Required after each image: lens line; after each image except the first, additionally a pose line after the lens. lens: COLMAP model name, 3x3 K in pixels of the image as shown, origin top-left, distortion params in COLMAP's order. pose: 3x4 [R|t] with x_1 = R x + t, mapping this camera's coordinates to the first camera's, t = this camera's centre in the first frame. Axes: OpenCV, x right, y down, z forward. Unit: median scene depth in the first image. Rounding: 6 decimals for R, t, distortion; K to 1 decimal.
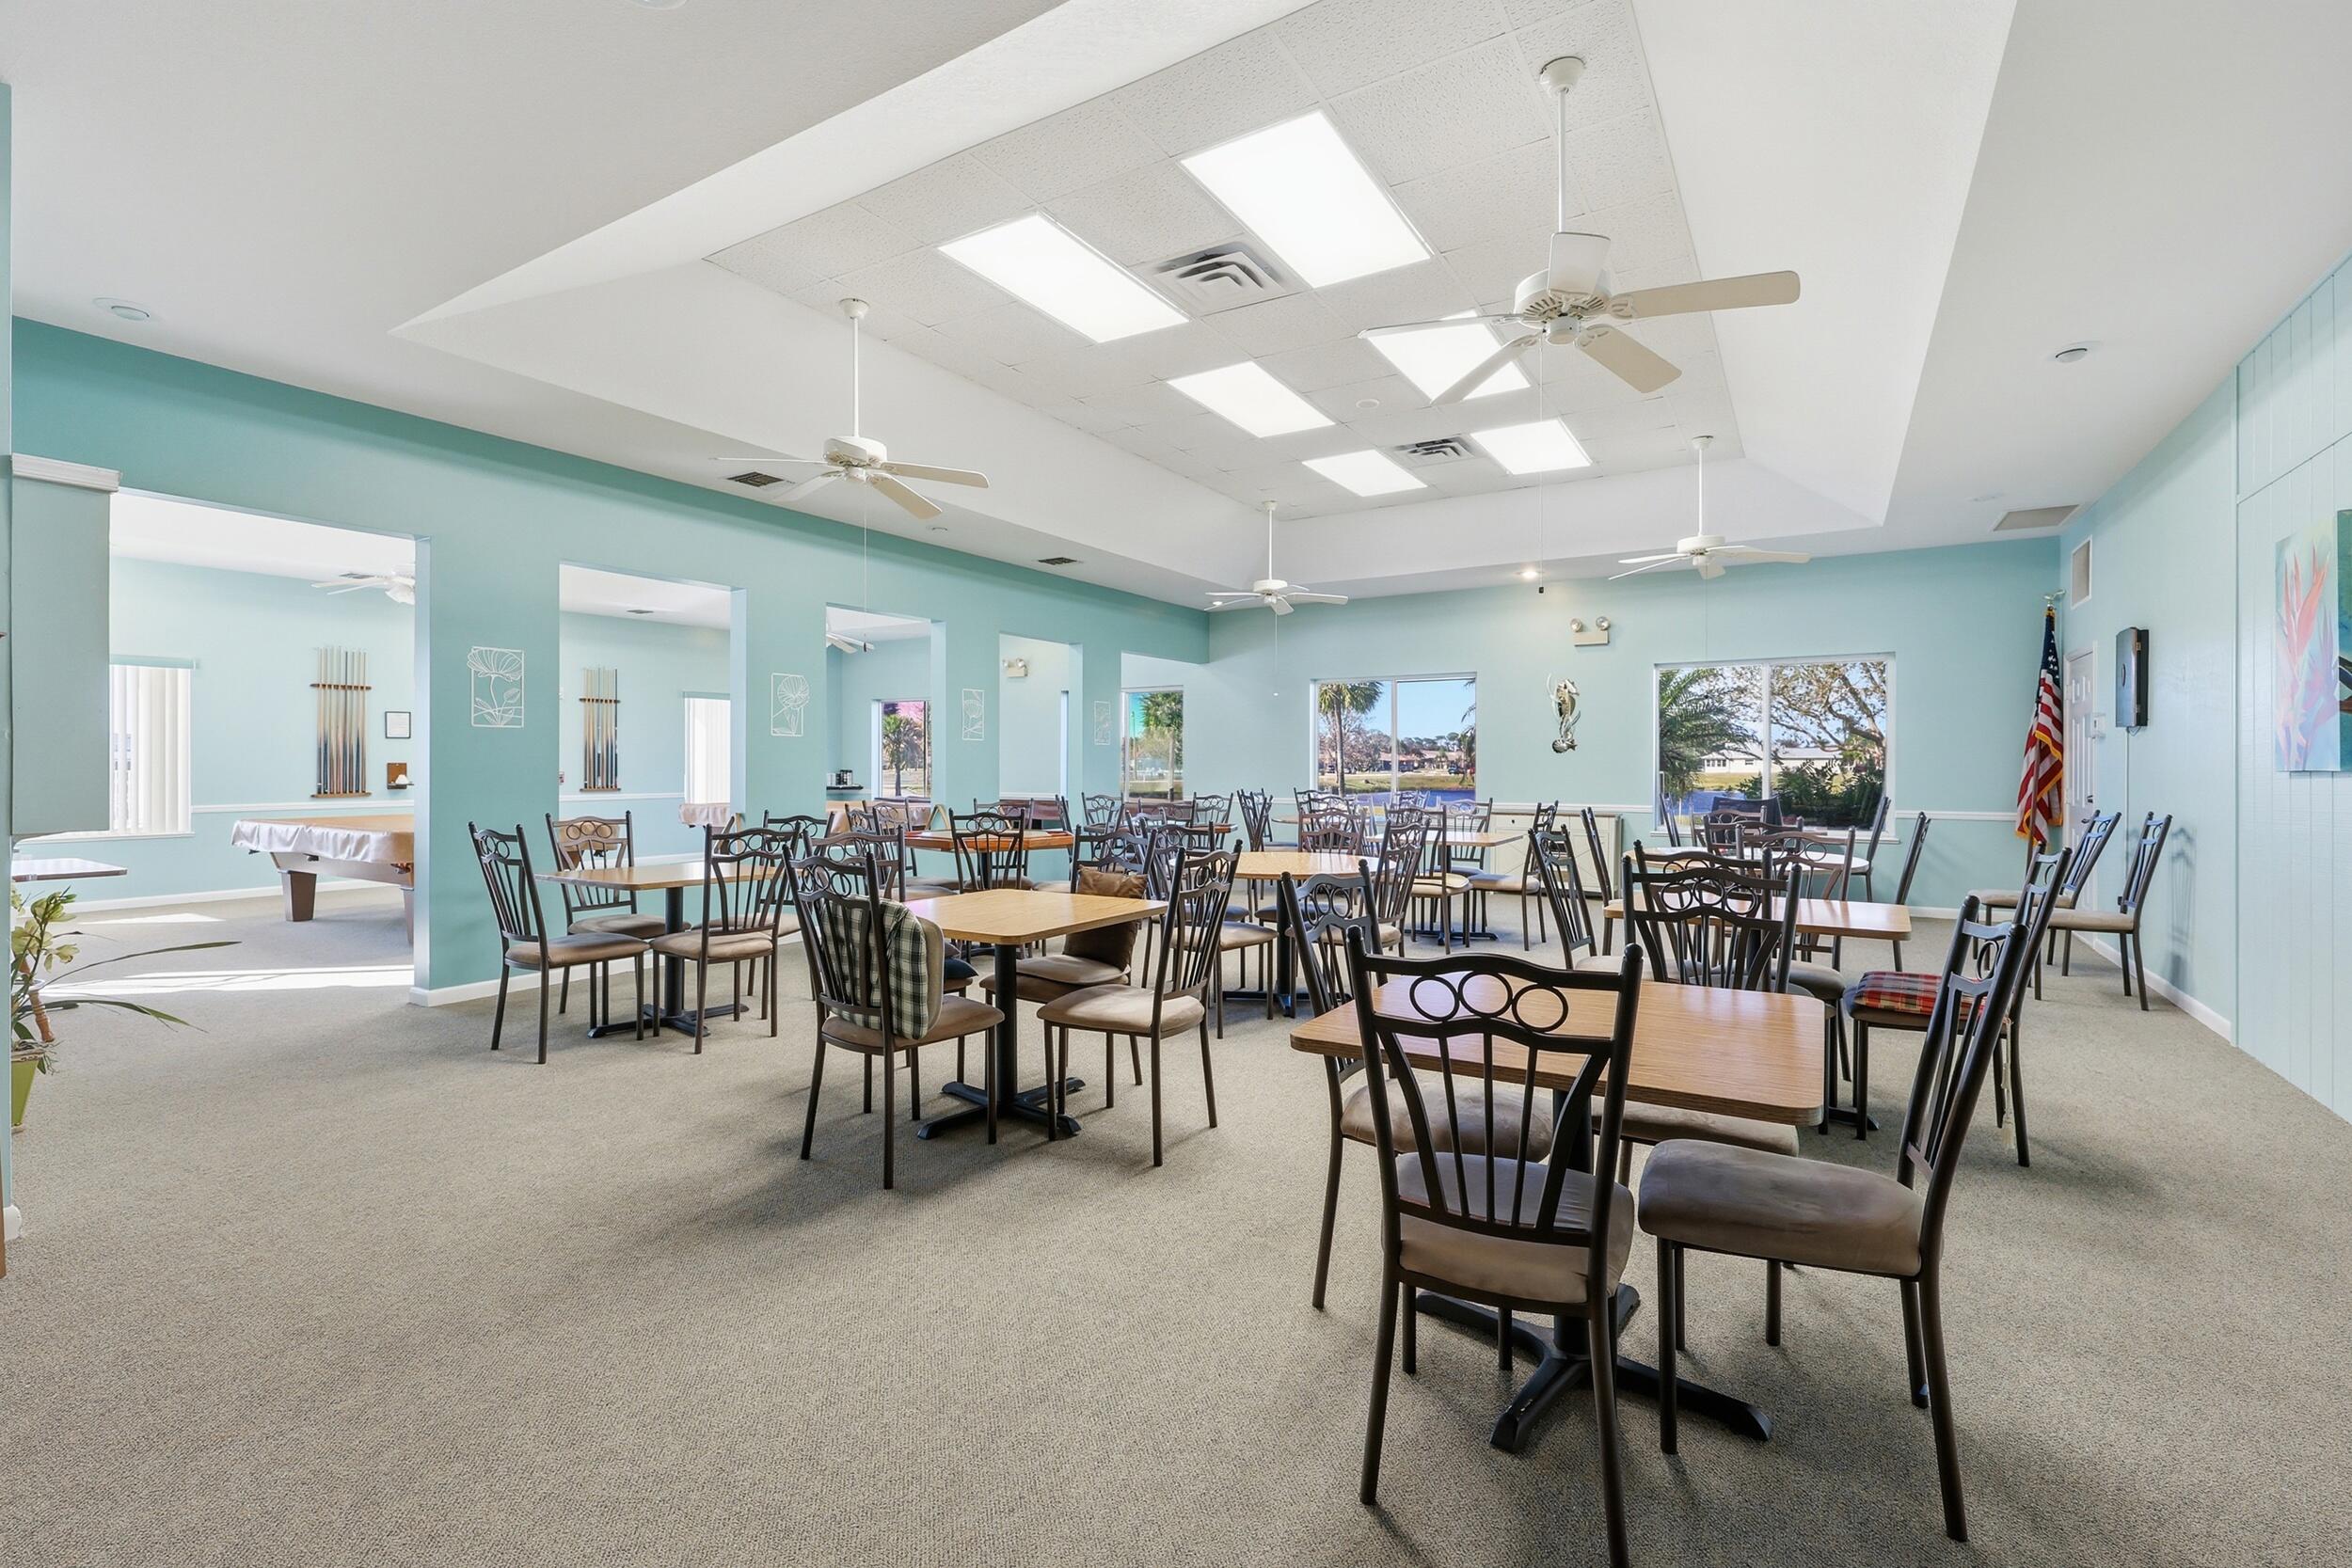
lens RADIAL K [[1024.8, 0, 1176.9], [0, 1024.8, 774.6], [0, 0, 1]] dist [0.004647, 0.000496]
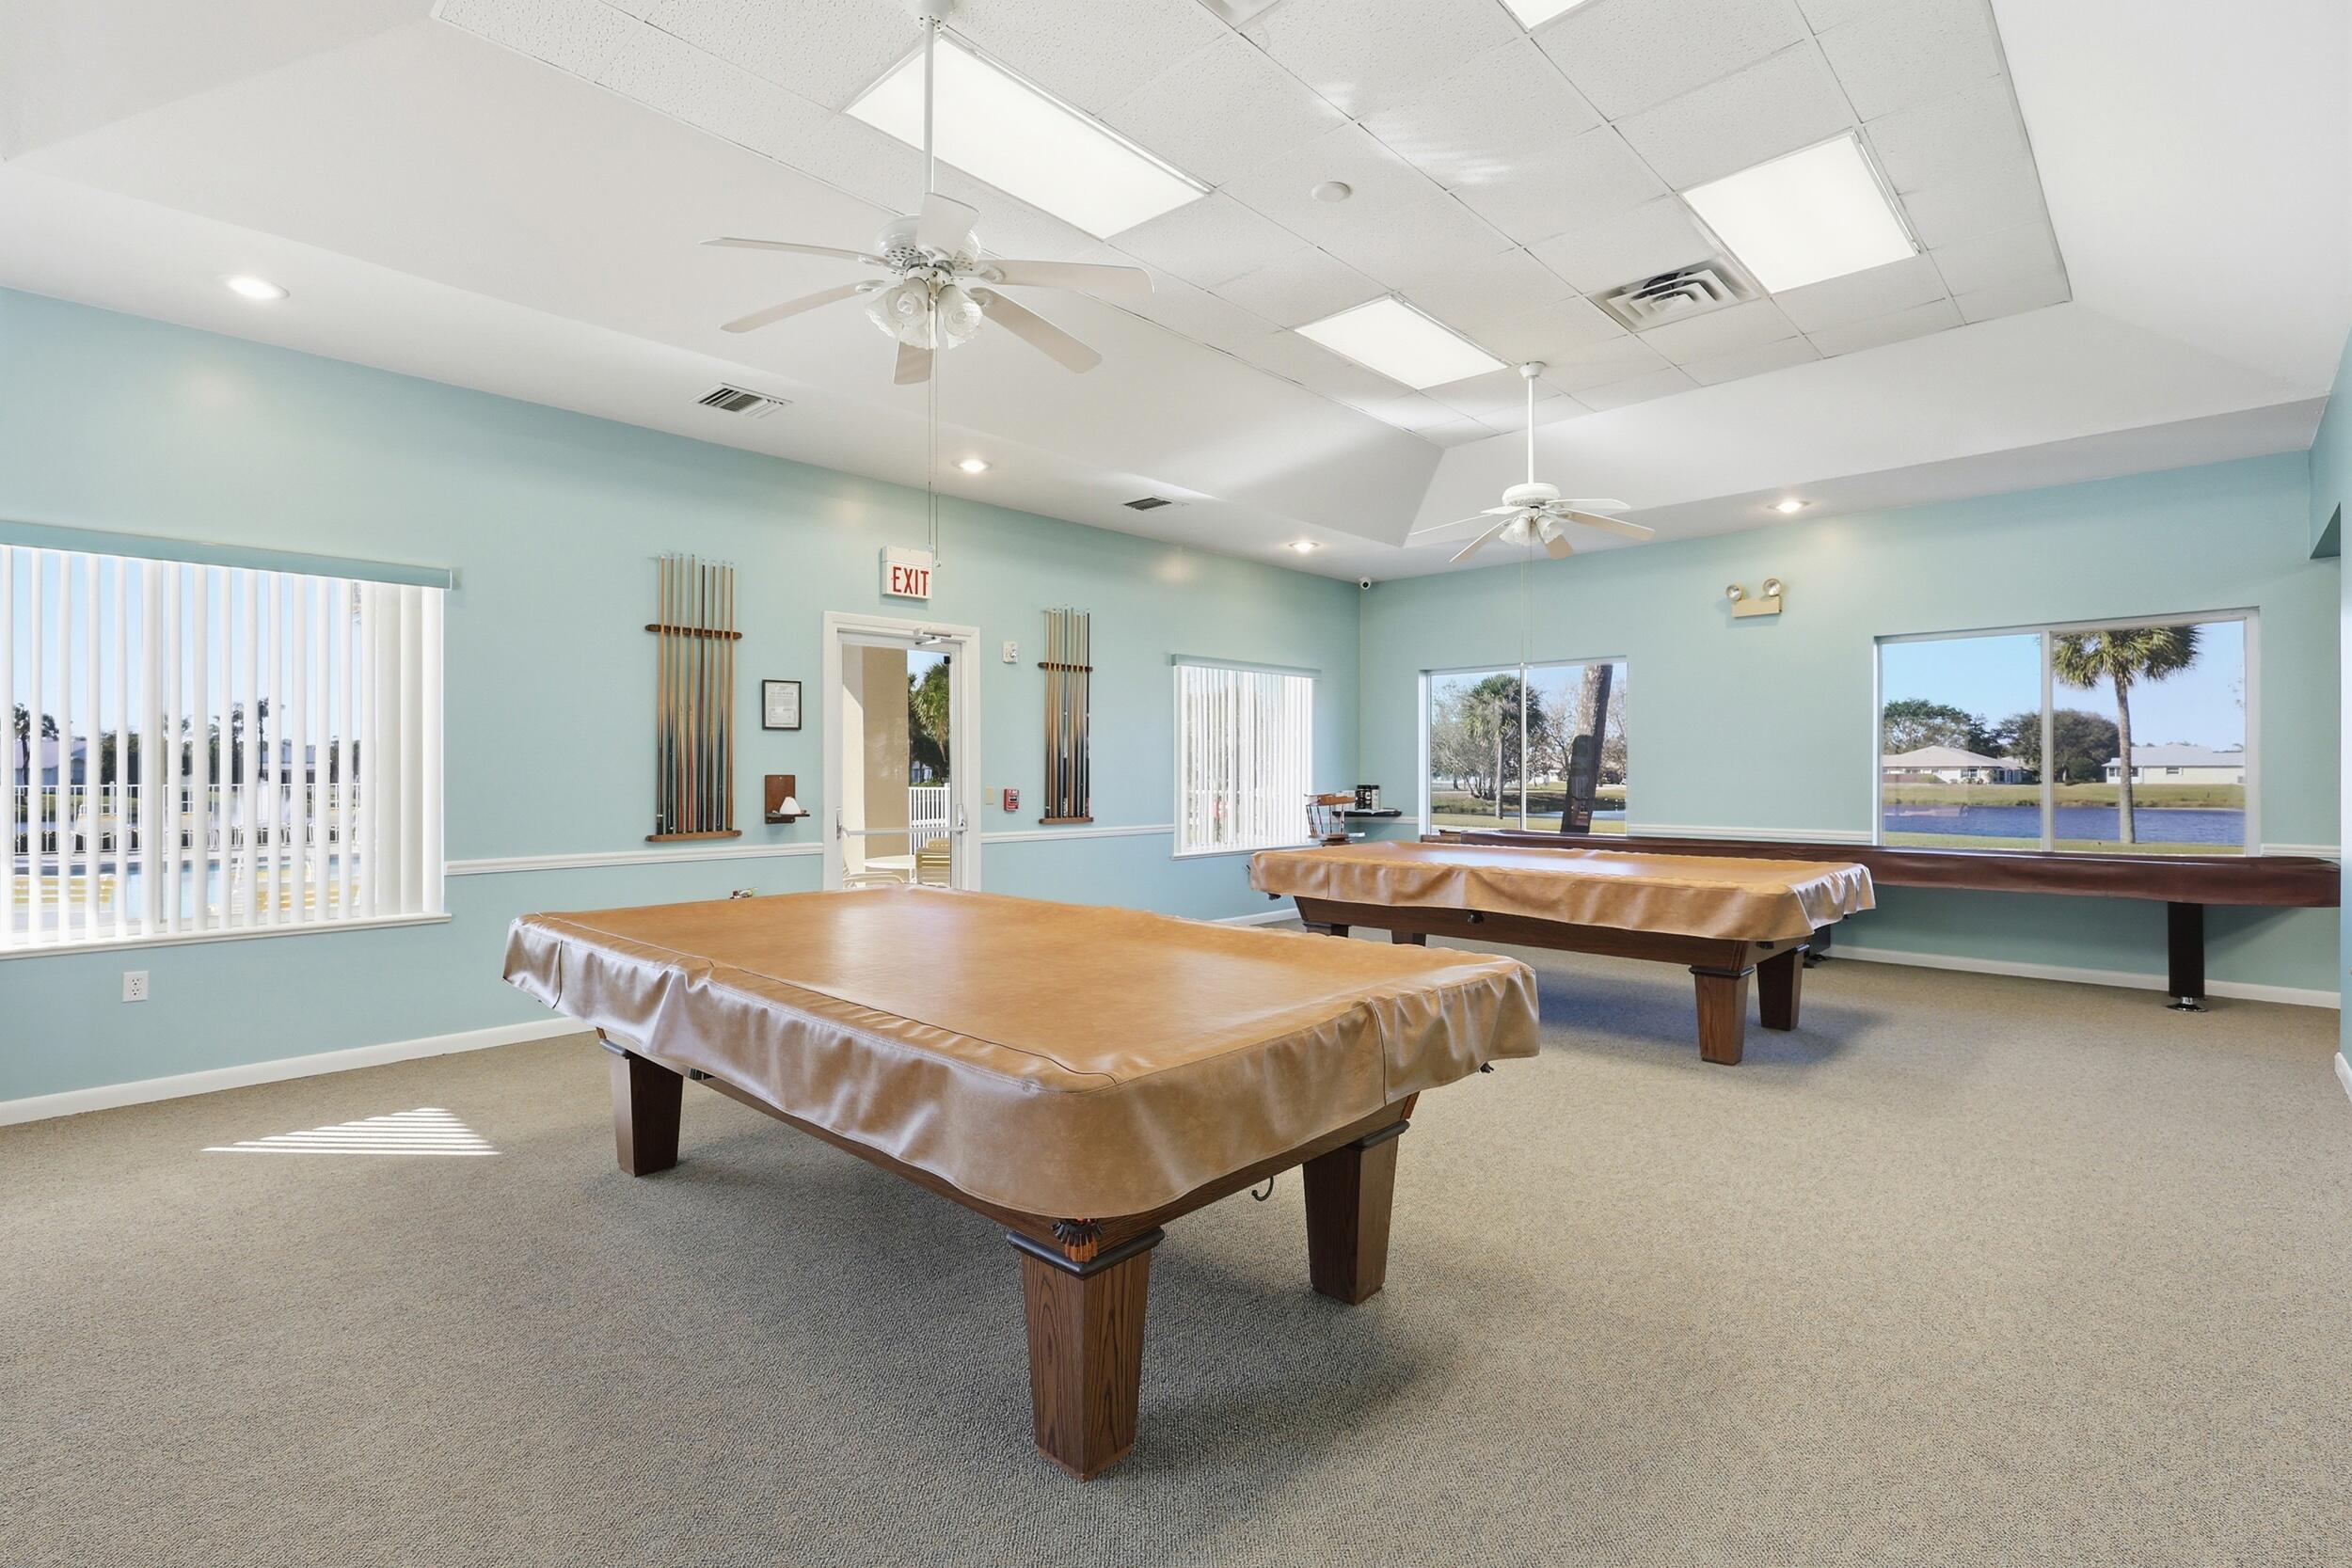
lens RADIAL K [[1076.9, 0, 1179.8], [0, 1076.9, 776.2], [0, 0, 1]] dist [0.002990, 0.000063]
pose [[0.978981, -0.003806, -0.203914, -0.457464], [0.001780, 0.999947, -0.010118, -0.005158], [0.203942, 0.009543, 0.978936, 0.511061]]
